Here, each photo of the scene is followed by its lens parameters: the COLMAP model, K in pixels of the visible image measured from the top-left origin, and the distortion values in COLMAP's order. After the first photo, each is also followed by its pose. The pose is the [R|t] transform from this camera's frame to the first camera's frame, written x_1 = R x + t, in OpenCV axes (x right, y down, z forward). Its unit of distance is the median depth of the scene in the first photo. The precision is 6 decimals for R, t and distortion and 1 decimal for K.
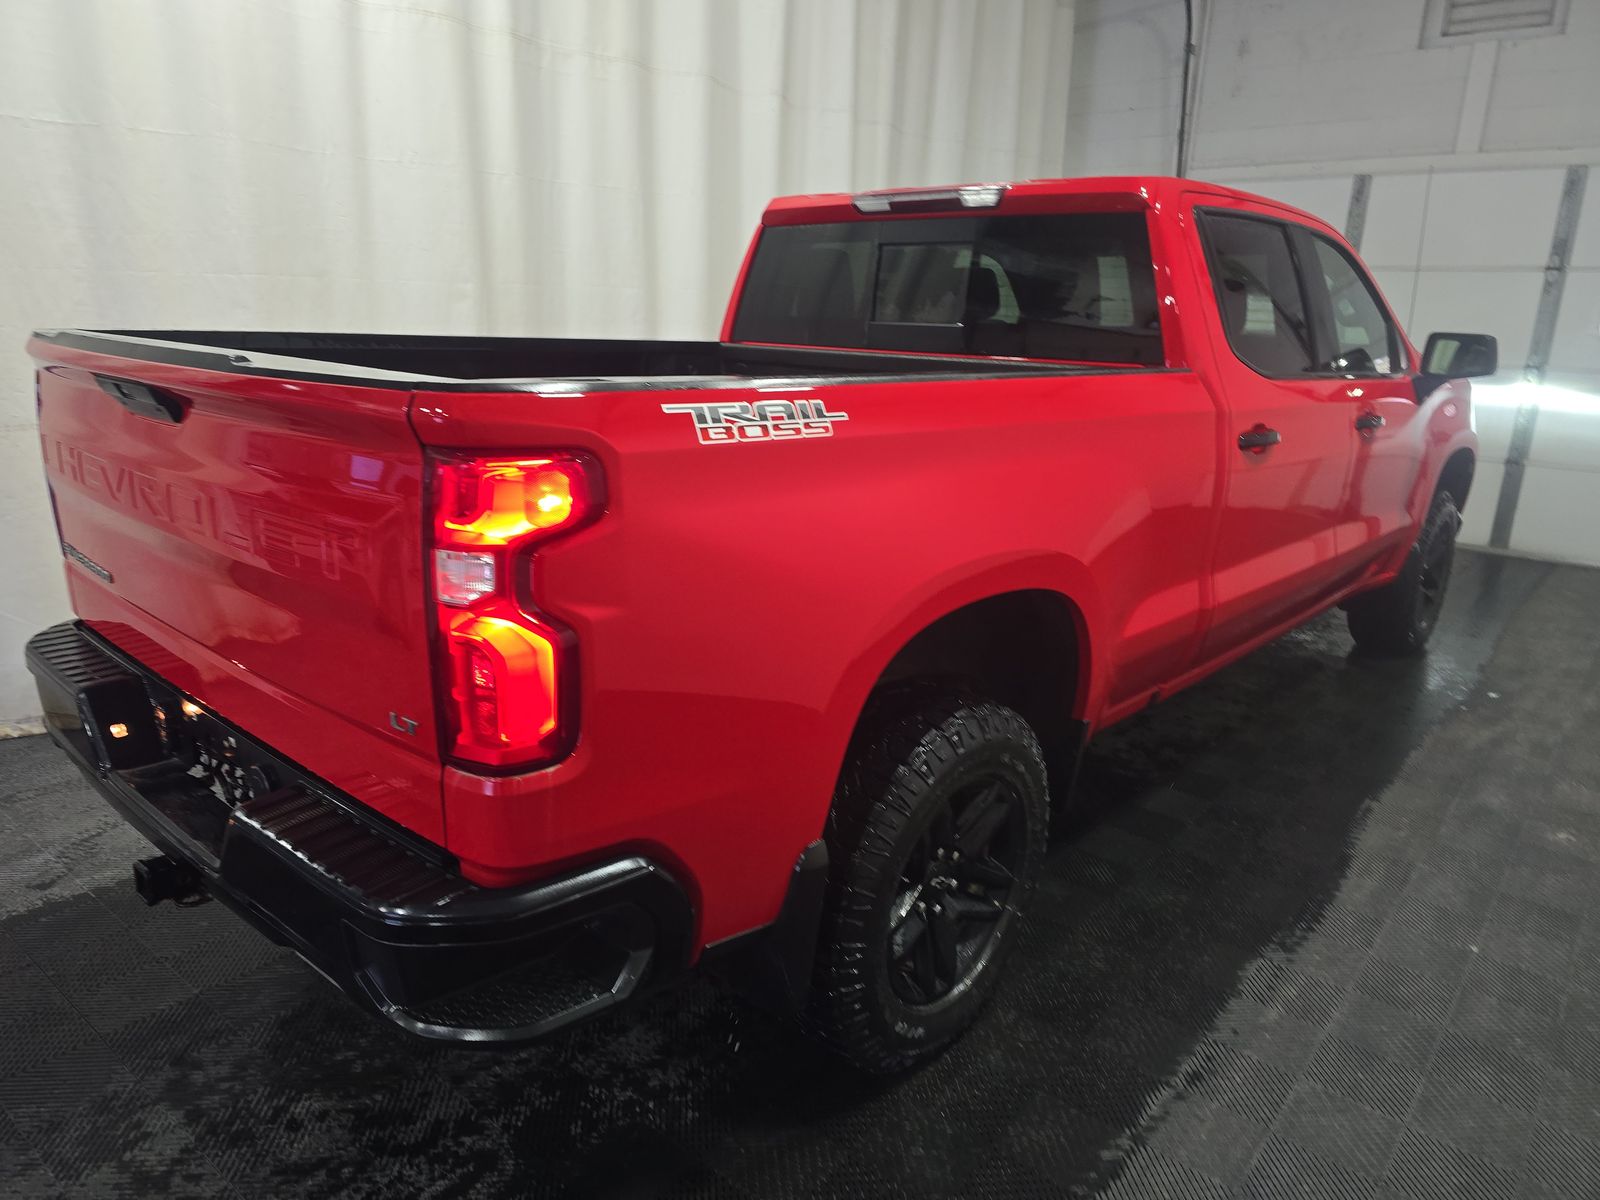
lens RADIAL K [[1068.9, 0, 800.0], [0, 1068.9, 600.0], [0, 0, 1]] dist [-0.005170, 0.000764]
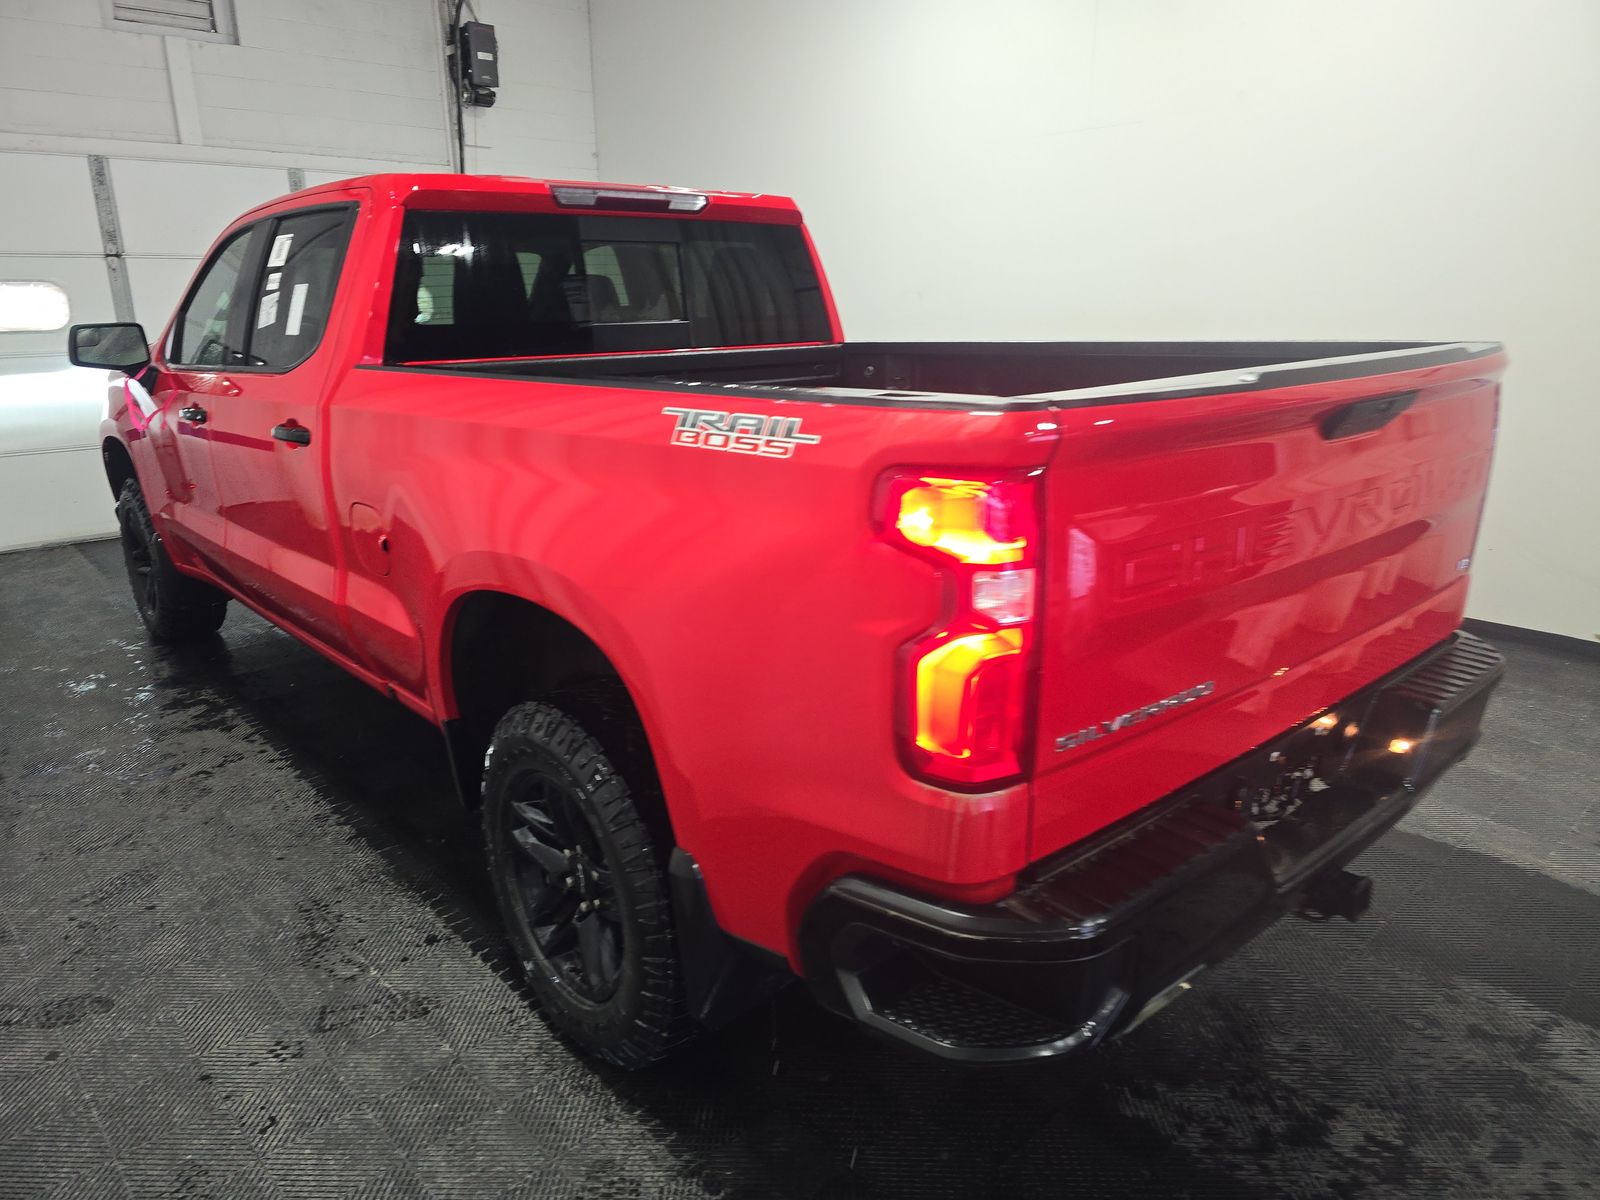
lens RADIAL K [[1037.7, 0, 796.2], [0, 1037.7, 612.5], [0, 0, 1]] dist [0.003781, -0.000523]
pose [[0.143059, -0.316423, 0.937769, -0.856914], [0.283957, 0.920802, 0.267380, -0.222550], [-0.948105, 0.228035, 0.221579, 0.693412]]
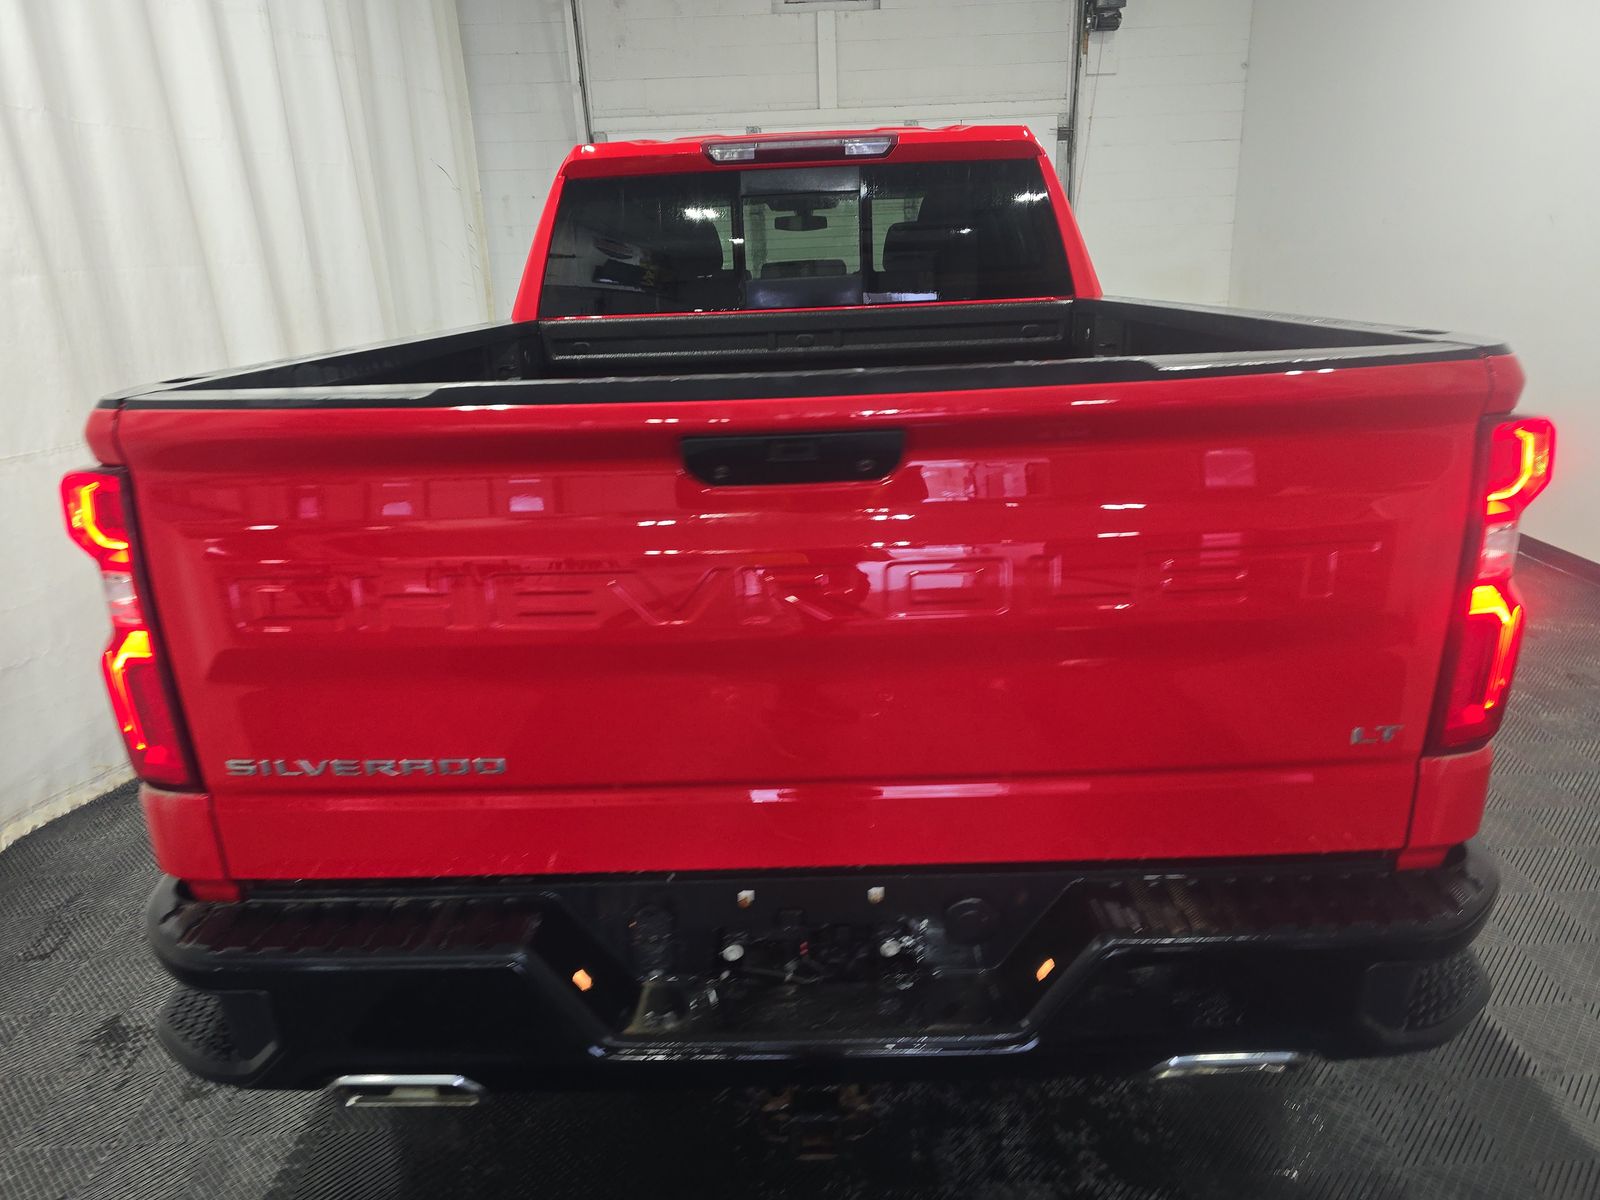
lens RADIAL K [[1037.7, 0, 796.2], [0, 1037.7, 612.5], [0, 0, 1]] dist [0.003781, -0.000523]
pose [[0.759498, -0.267061, 0.593162, -0.528477], [0.231020, 0.963137, 0.137833, -0.095417], [-0.608106, 0.032349, 0.793197, 0.259107]]
